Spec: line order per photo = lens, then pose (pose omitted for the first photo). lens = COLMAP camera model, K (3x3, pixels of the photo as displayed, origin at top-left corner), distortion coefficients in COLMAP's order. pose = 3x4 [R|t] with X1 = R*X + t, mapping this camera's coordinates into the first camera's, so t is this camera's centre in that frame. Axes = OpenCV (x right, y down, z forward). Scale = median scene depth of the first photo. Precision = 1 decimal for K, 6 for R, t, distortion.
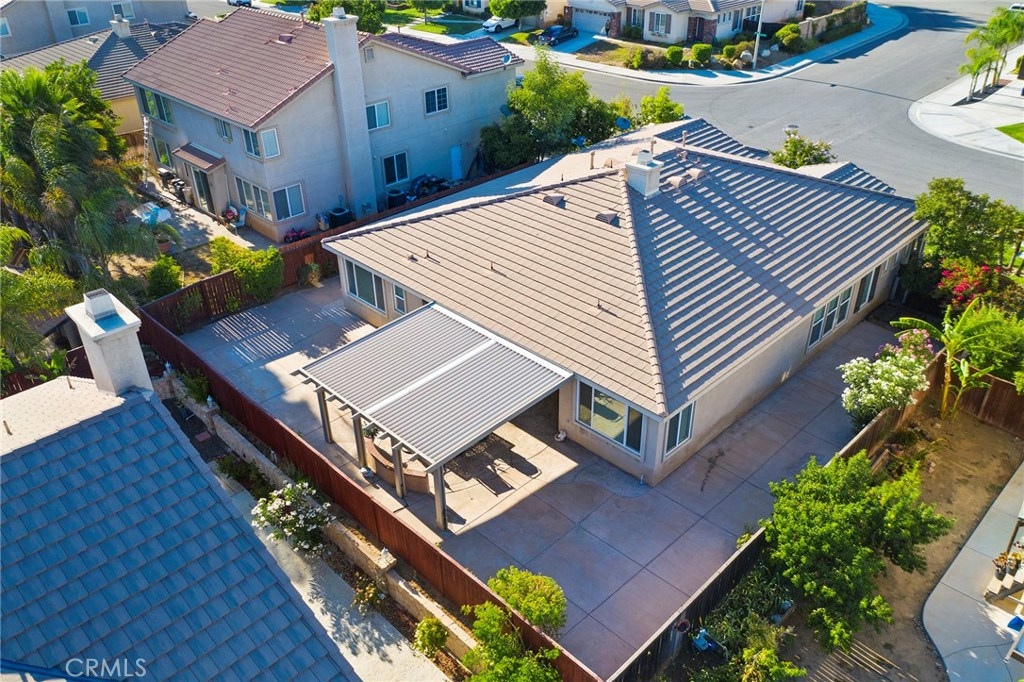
lens RADIAL K [[805.5, 0, 512.0], [0, 805.5, 341.0], [0, 0, 1]] dist [0.003277, 0.003331]
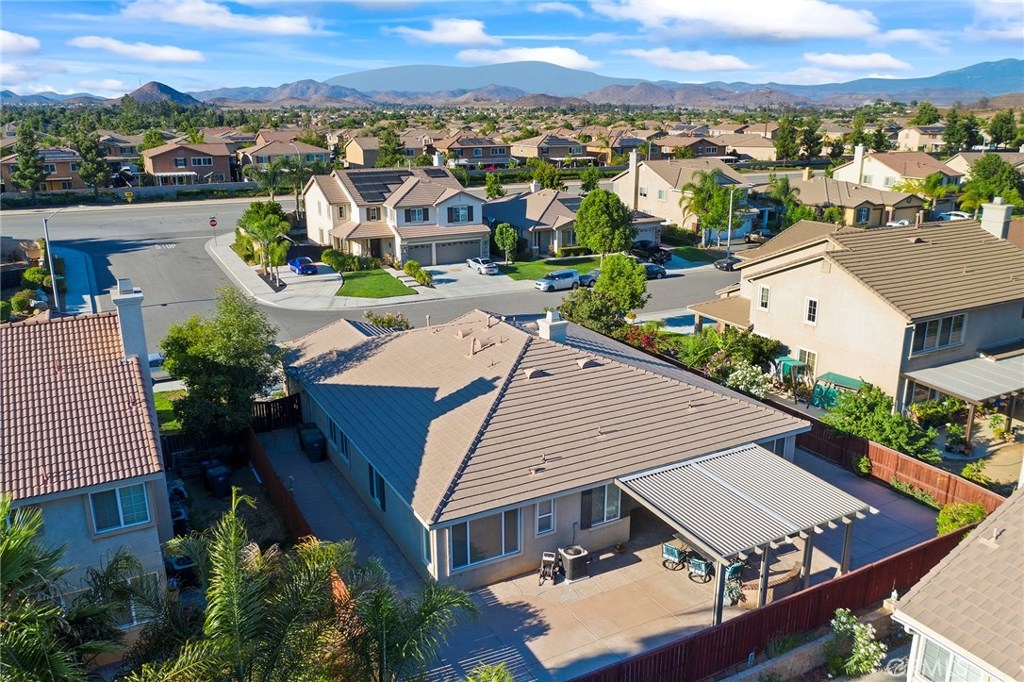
lens RADIAL K [[805.5, 0, 512.0], [0, 805.5, 341.0], [0, 0, 1]] dist [0.003277, 0.003331]
pose [[0.278218, -0.261159, 0.924333, -0.979346], [0.498710, 0.861726, 0.093362, -0.341445], [-0.820904, 0.434999, 0.369990, 0.625023]]
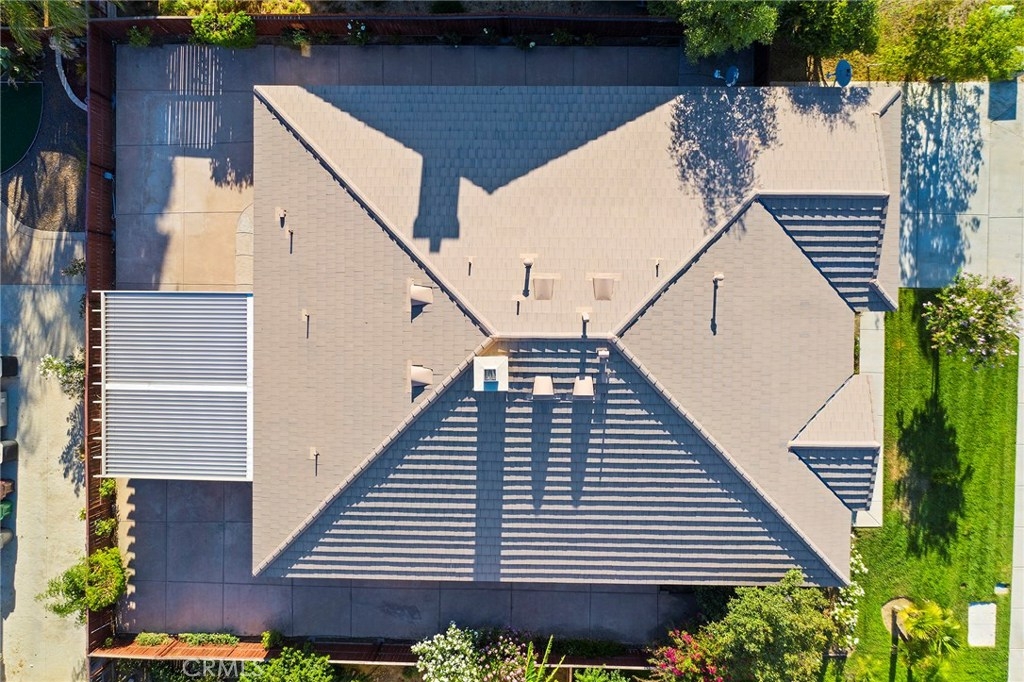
lens RADIAL K [[793.9, 0, 531.8], [0, 793.9, 345.1], [0, 0, 1]] dist [-0.014839, 0.006863]
pose [[0.702154, 0.711741, 0.020103, 0.160076], [-0.362657, 0.333190, 0.870324, -0.943780], [0.612747, -0.618392, 0.492069, 0.663545]]
